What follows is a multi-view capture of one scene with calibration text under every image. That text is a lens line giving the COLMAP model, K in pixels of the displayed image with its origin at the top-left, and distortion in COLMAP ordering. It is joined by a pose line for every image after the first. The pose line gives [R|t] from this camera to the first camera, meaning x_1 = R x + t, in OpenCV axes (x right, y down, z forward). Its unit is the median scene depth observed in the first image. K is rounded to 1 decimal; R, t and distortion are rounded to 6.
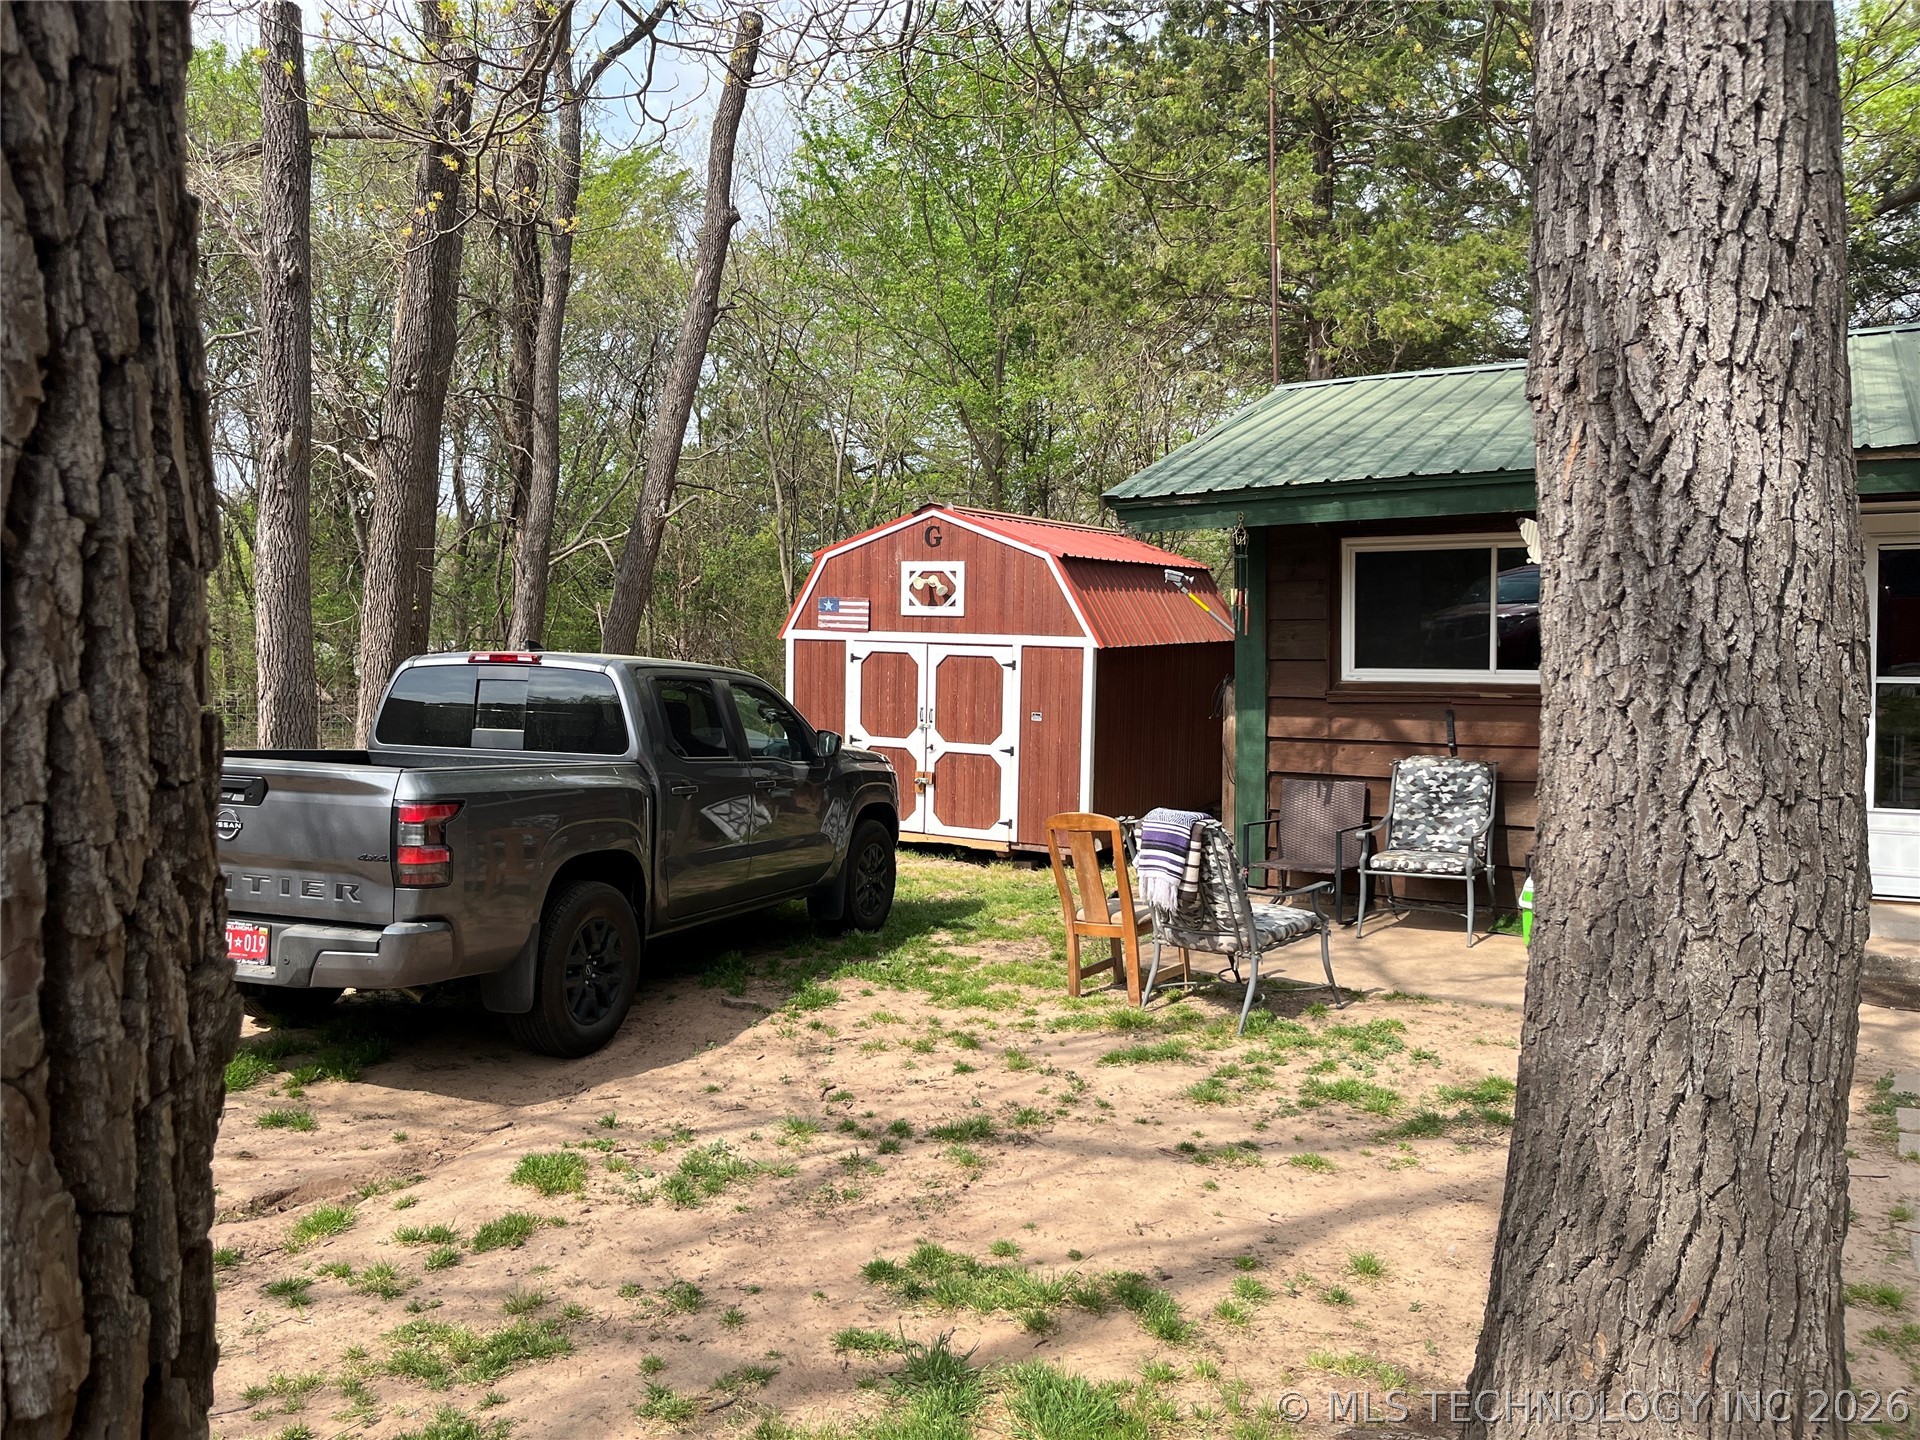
lens RADIAL K [[1453.4, 0, 952.2], [0, 1453.4, 722.1], [0, 0, 1]] dist [0.069204, -0.103219]
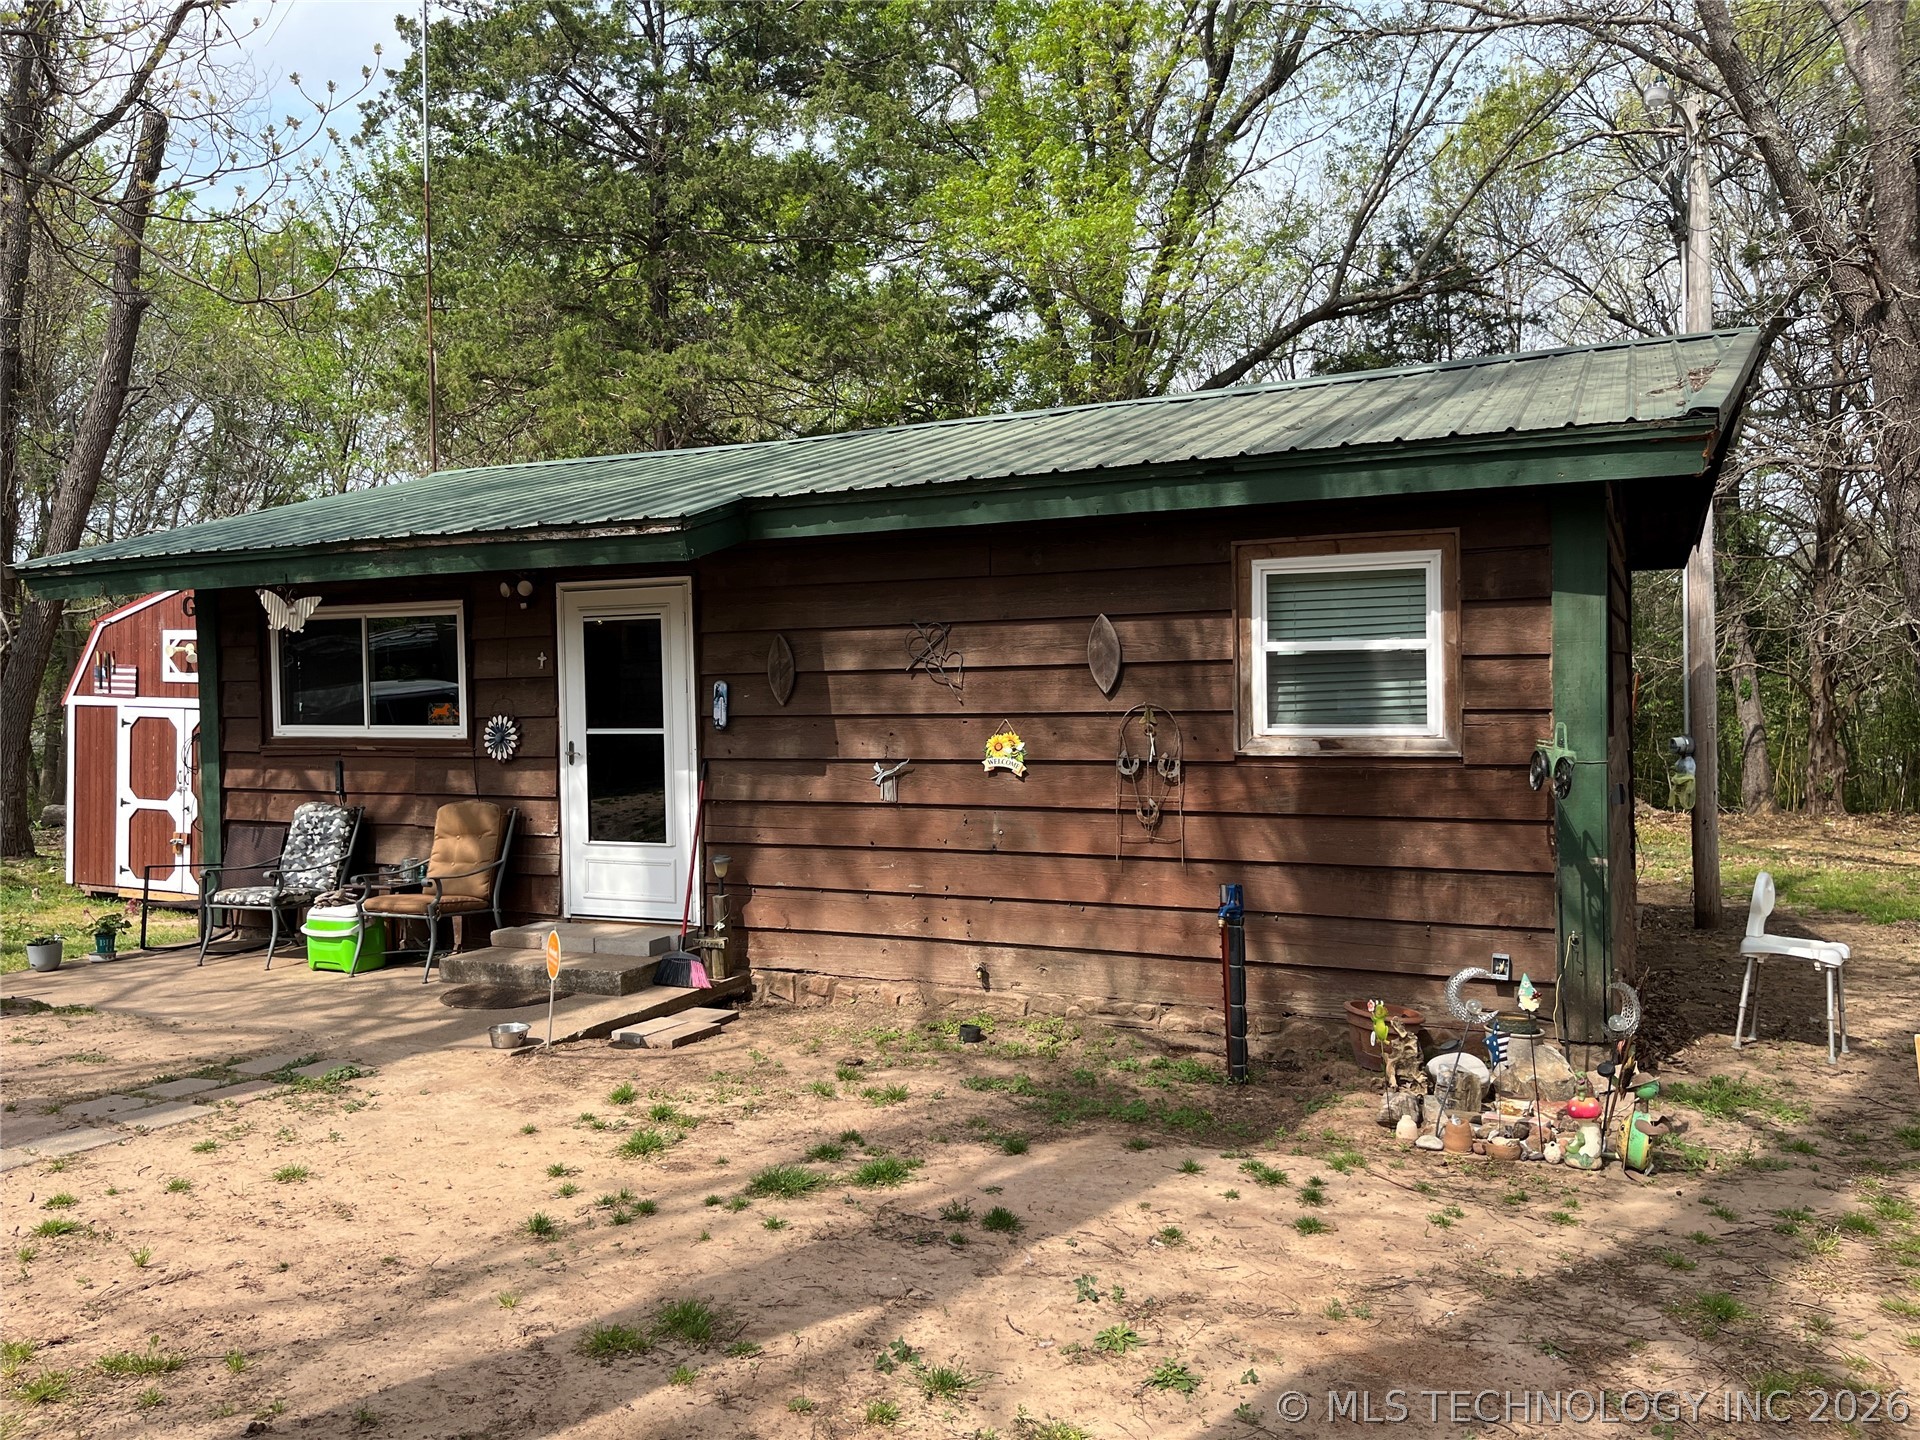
lens RADIAL K [[1453.4, 0, 941.4], [0, 1453.4, 721.9], [0, 0, 1]] dist [0.069204, -0.103219]
pose [[0.995052, 0.001175, 0.099349, 0.660754], [0.004296, 0.998486, -0.054837, 0.024151], [-0.099263, 0.054992, 0.993541, -0.156881]]
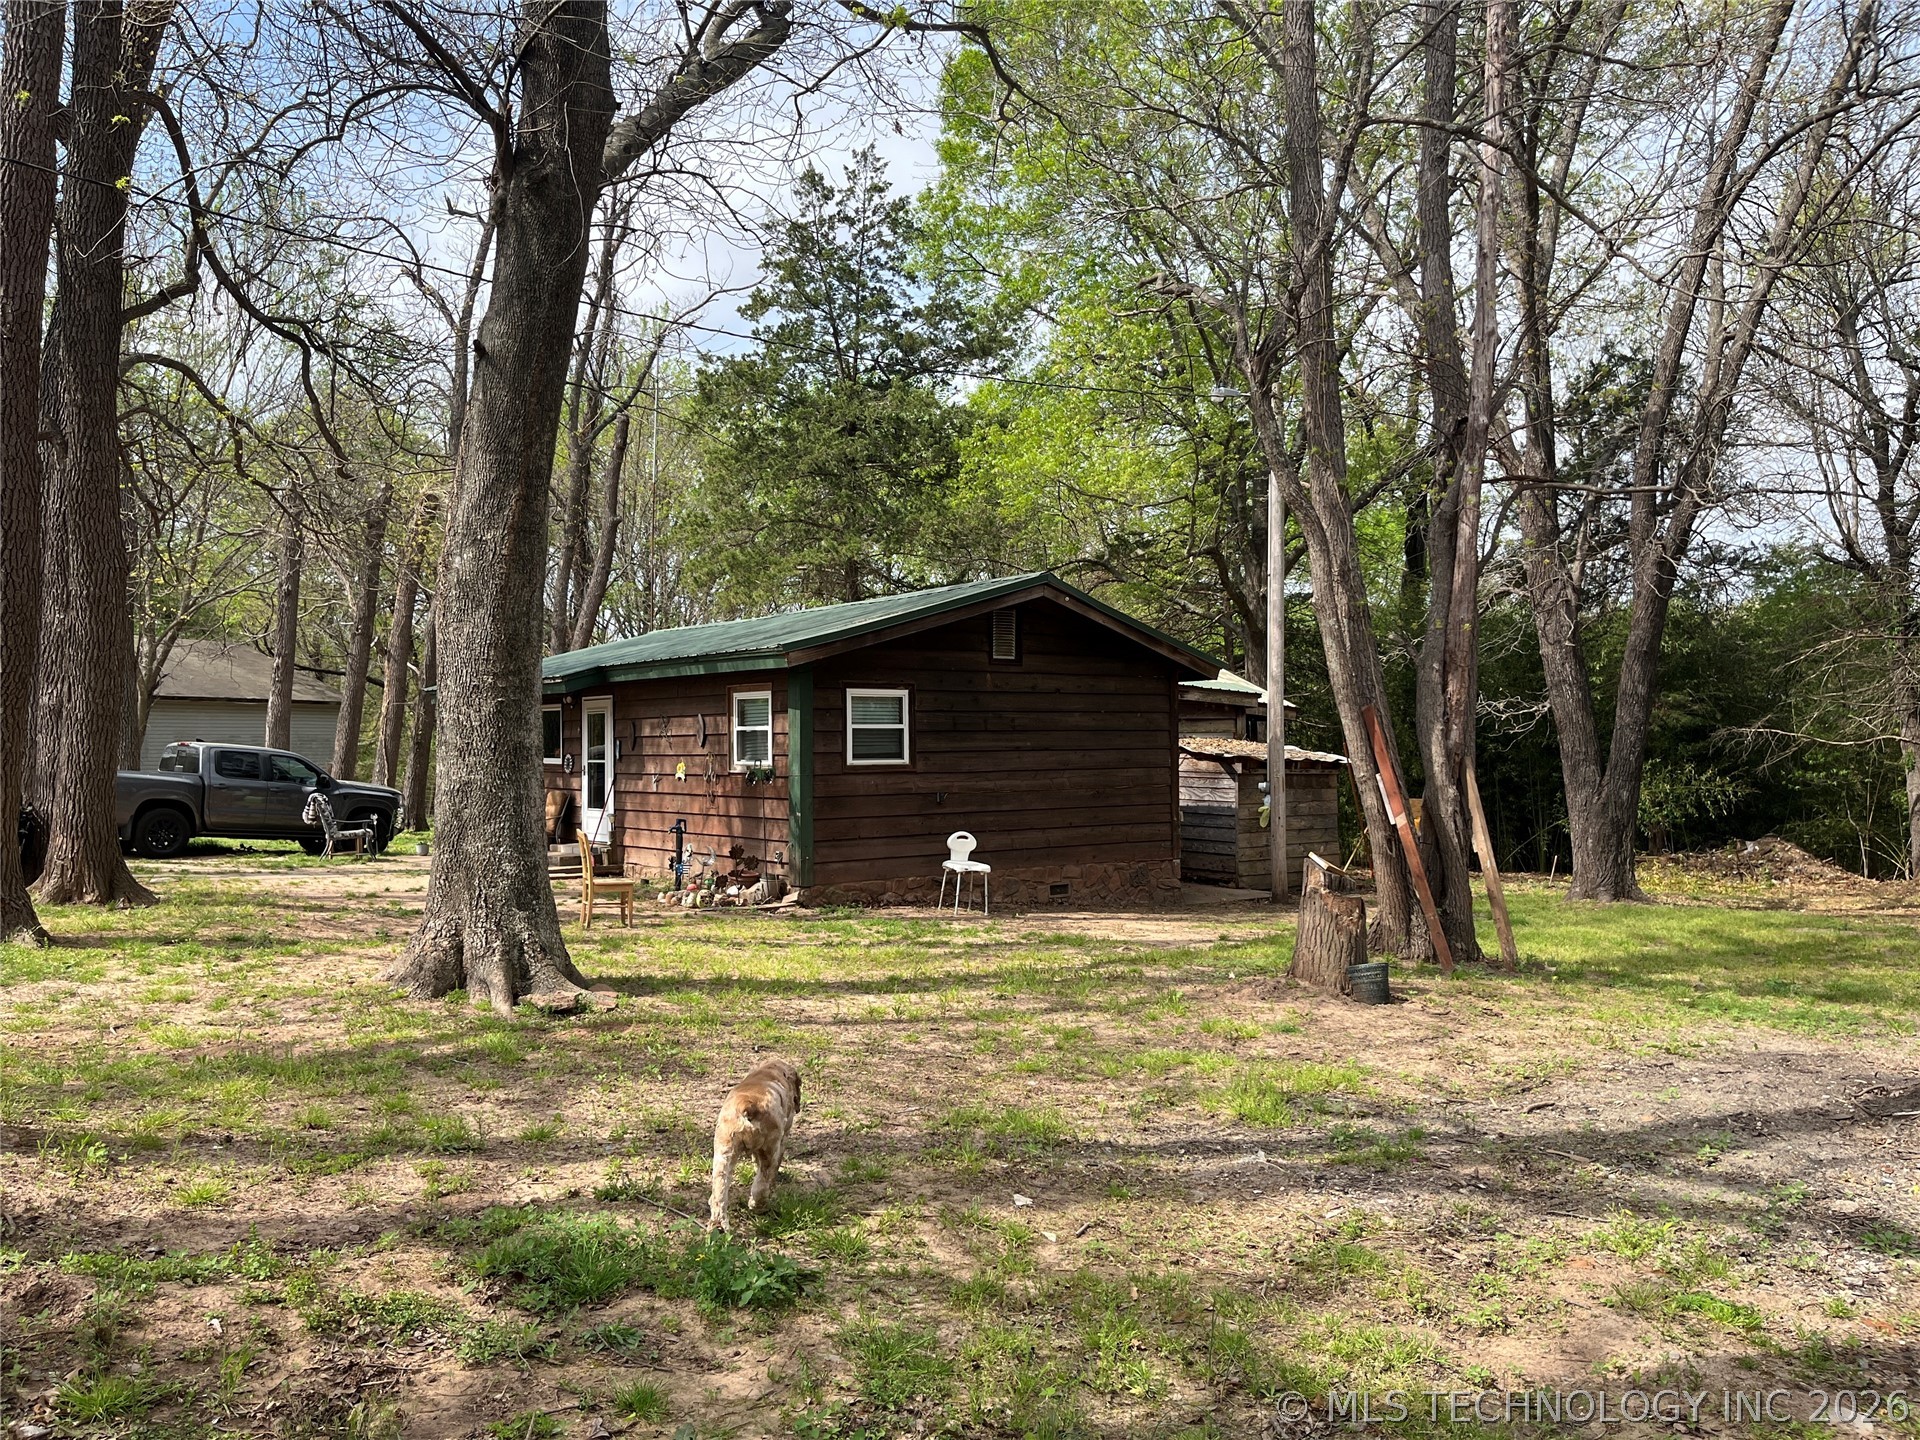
lens RADIAL K [[1453.4, 0, 925.3], [0, 1453.4, 719.5], [0, 0, 1]] dist [0.069204, -0.103219]
pose [[0.932476, 0.010046, -0.361091, 1.835894], [-0.044702, 0.995139, -0.087752, 0.087844], [0.358454, 0.097968, 0.928393, -1.098150]]
